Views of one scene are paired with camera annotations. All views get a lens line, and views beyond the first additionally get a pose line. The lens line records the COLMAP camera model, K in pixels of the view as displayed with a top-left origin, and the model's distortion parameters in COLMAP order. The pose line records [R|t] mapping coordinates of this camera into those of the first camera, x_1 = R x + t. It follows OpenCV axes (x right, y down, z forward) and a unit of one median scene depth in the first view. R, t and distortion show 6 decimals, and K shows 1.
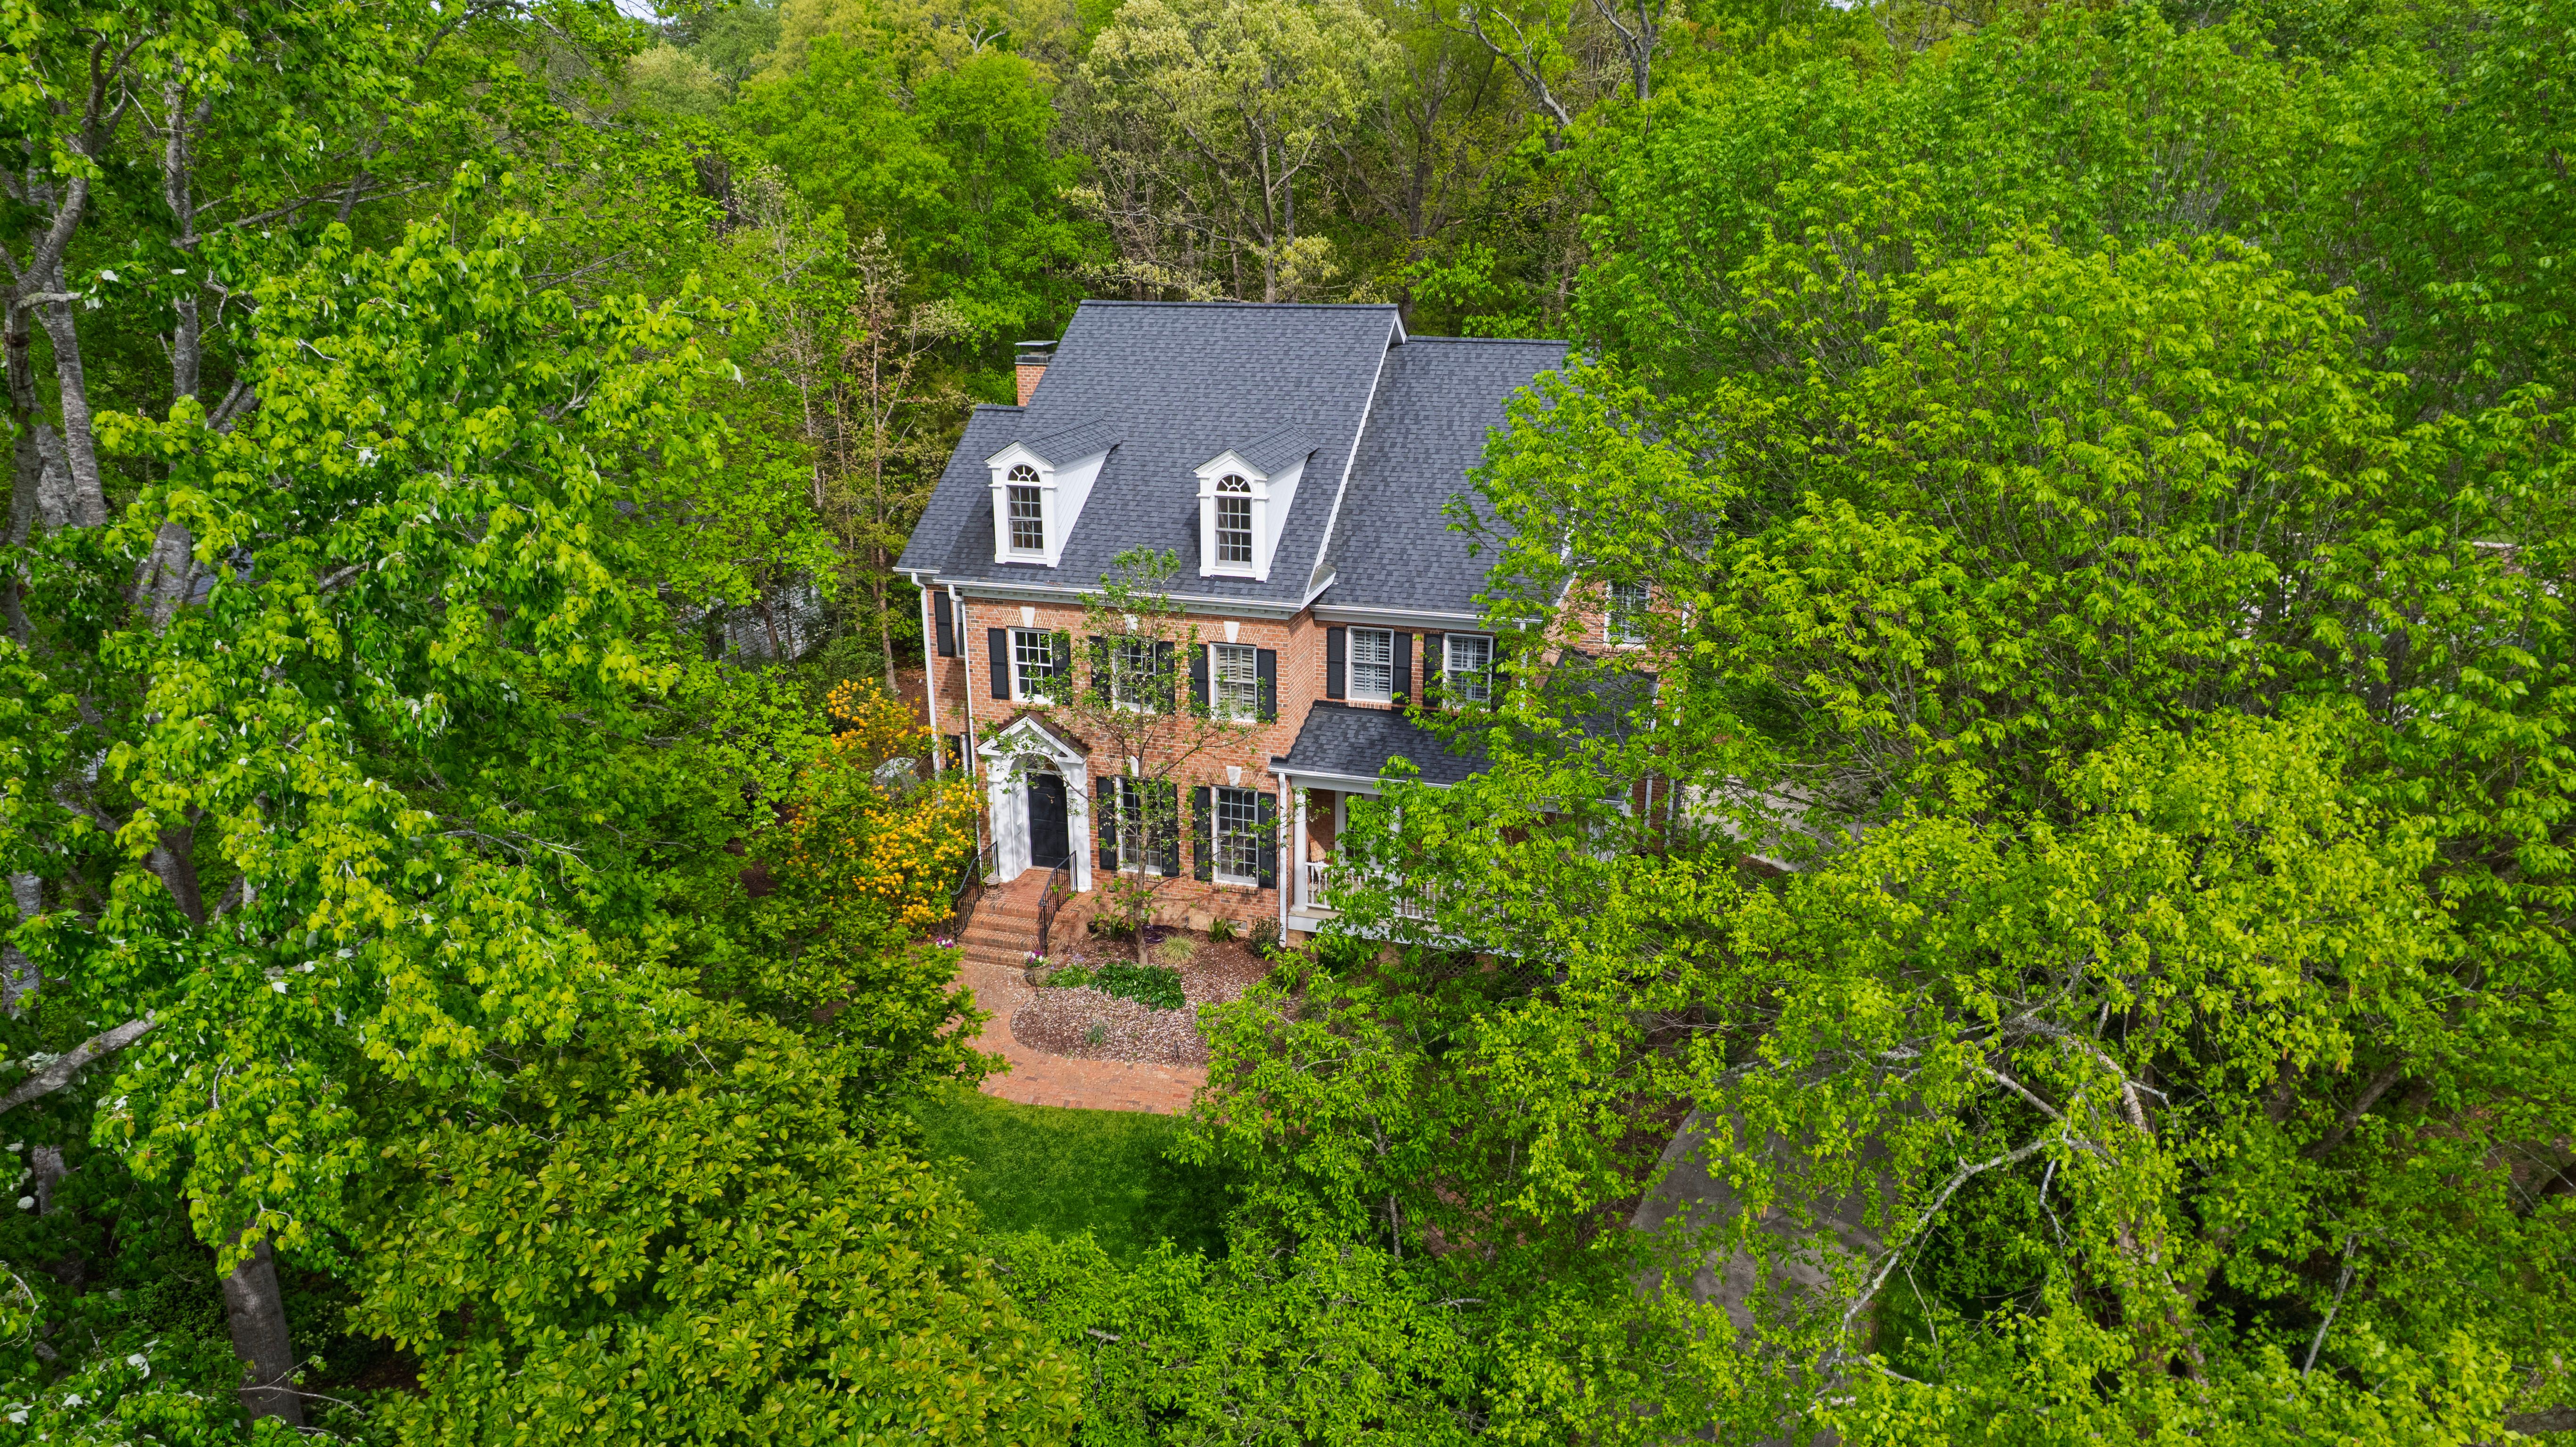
lens RADIAL K [[1634.5, 0, 1285.1], [0, 1634.5, 718.6], [0, 0, 1]] dist [-0.001014, -0.000005]
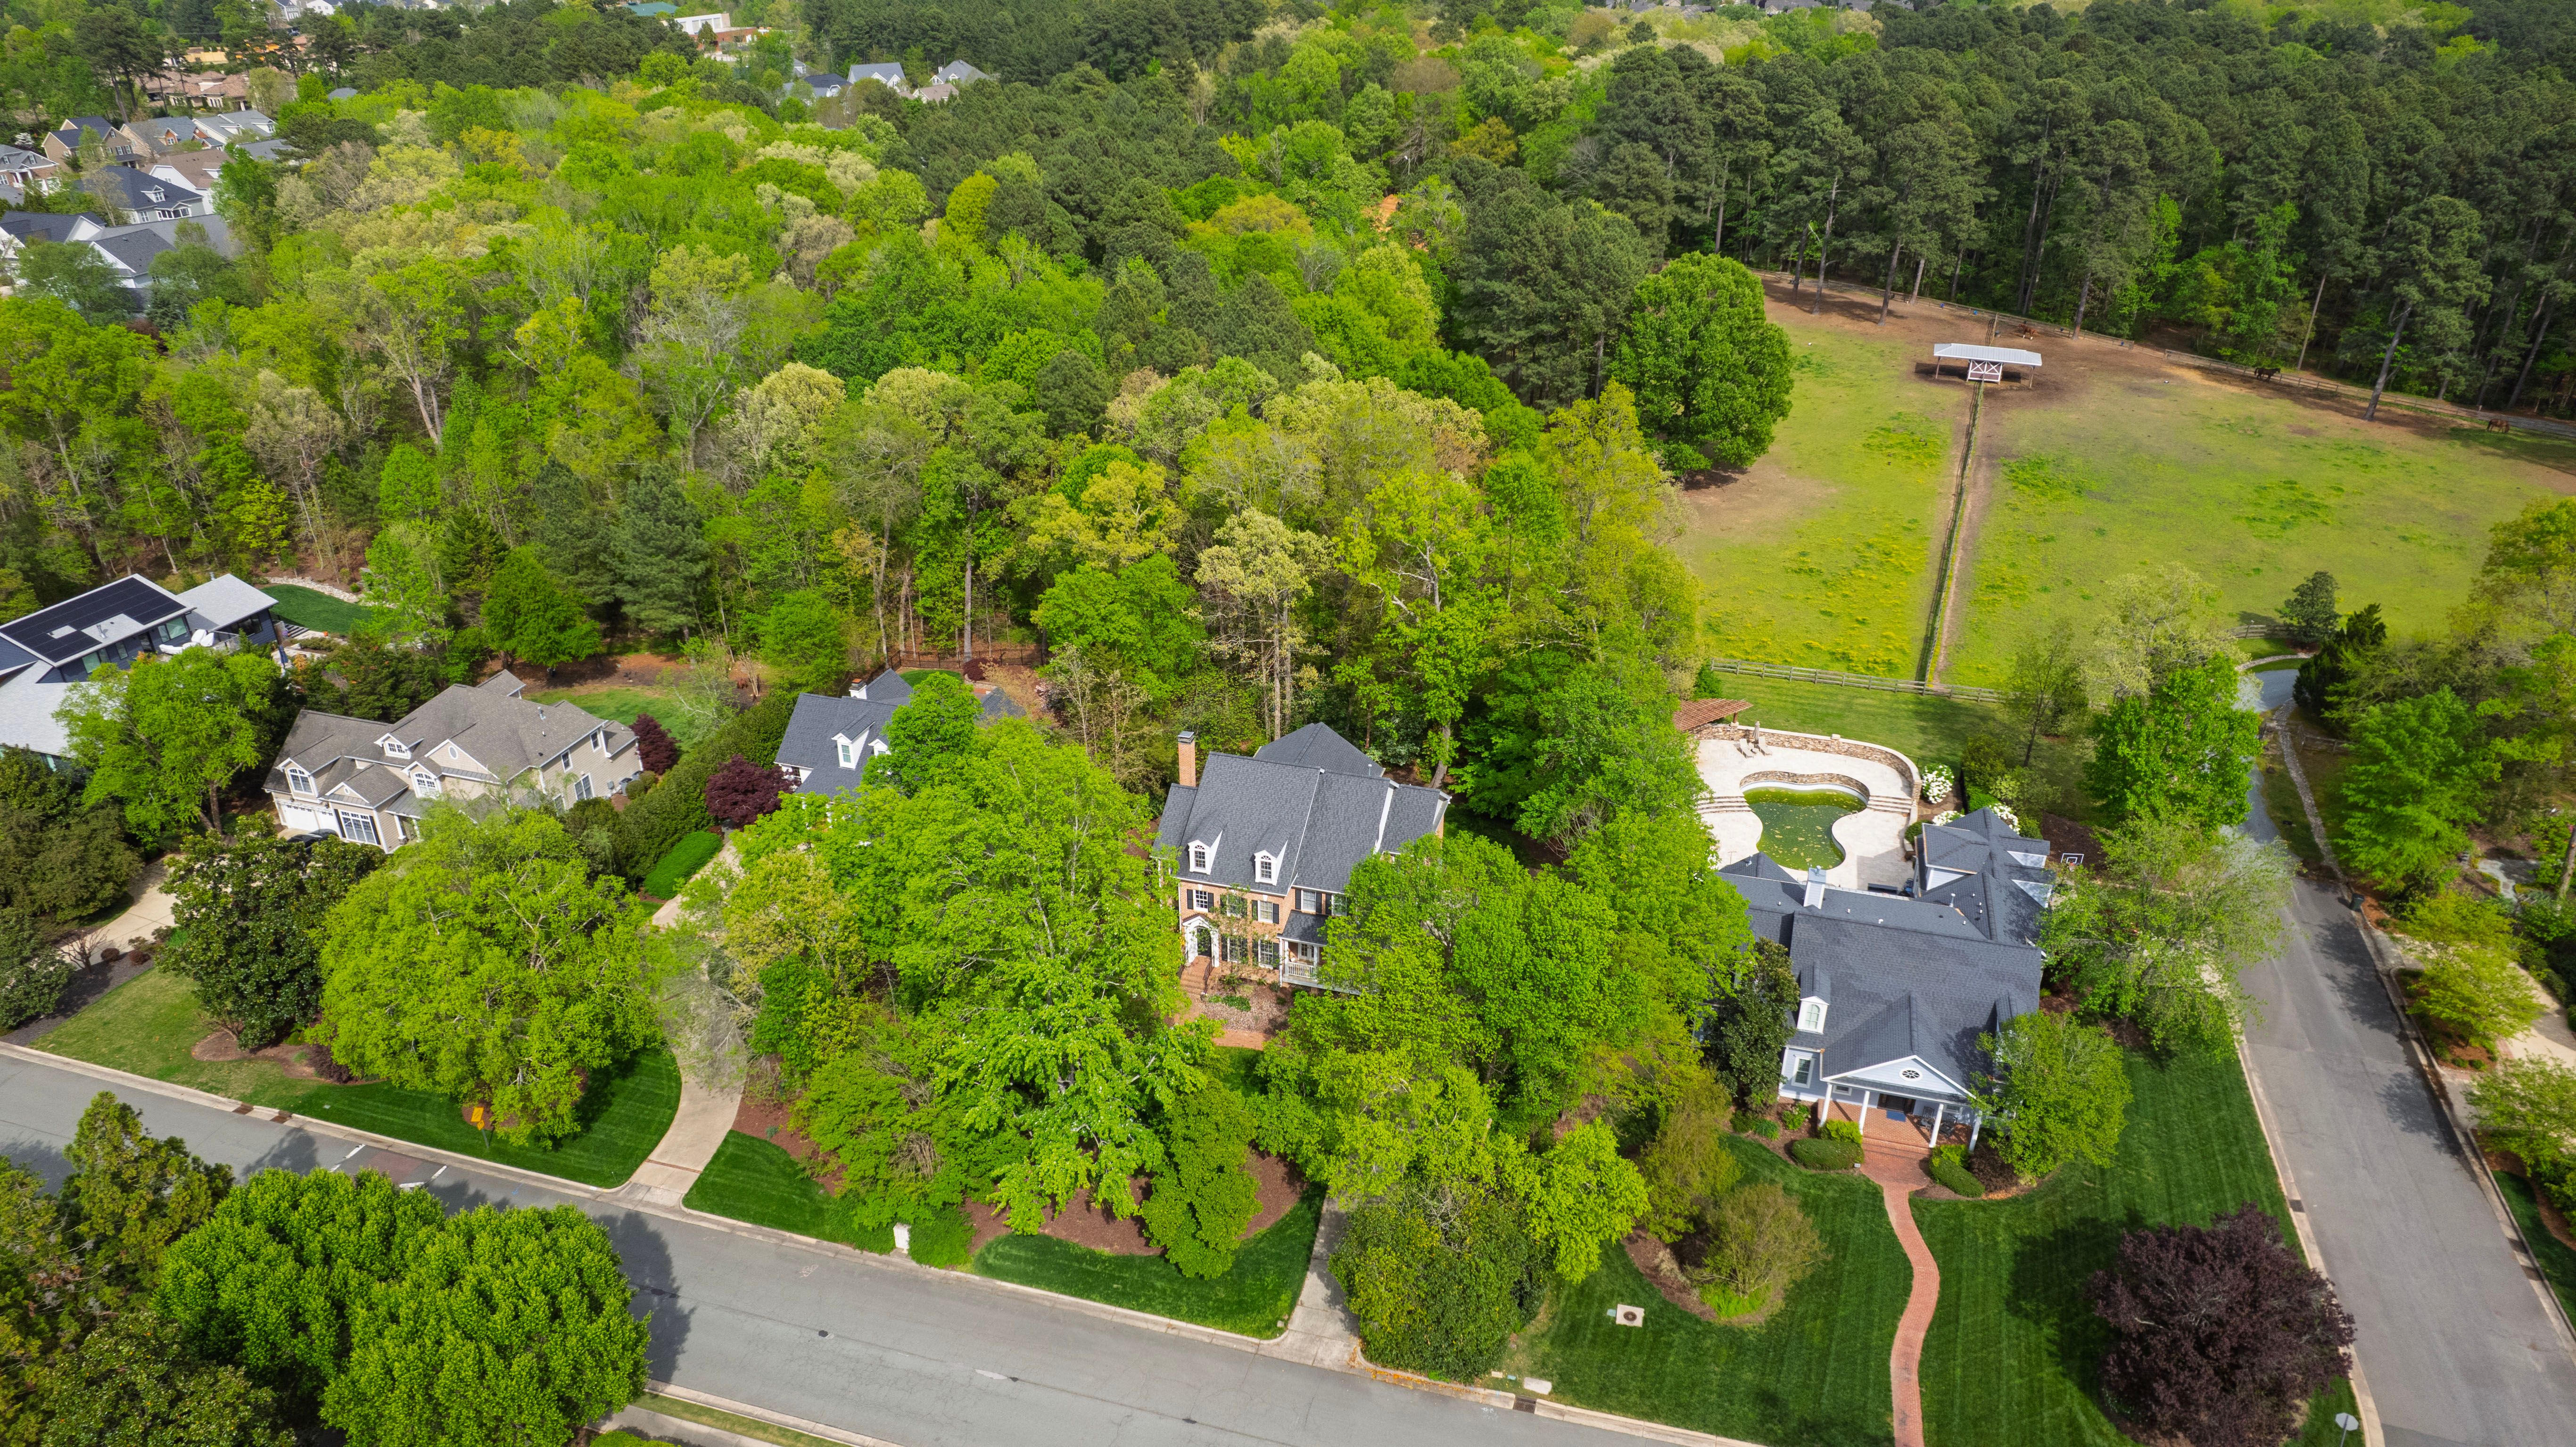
lens RADIAL K [[1634.5, 0, 1289.8], [0, 1634.5, 726.7], [0, 0, 1]] dist [-0.001014, -0.000005]
pose [[0.999999, -0.000584, -0.001080, 0.019215], [0.000747, 0.987560, 0.157241, -0.858689], [0.000975, -0.157242, 0.987560, -2.051112]]
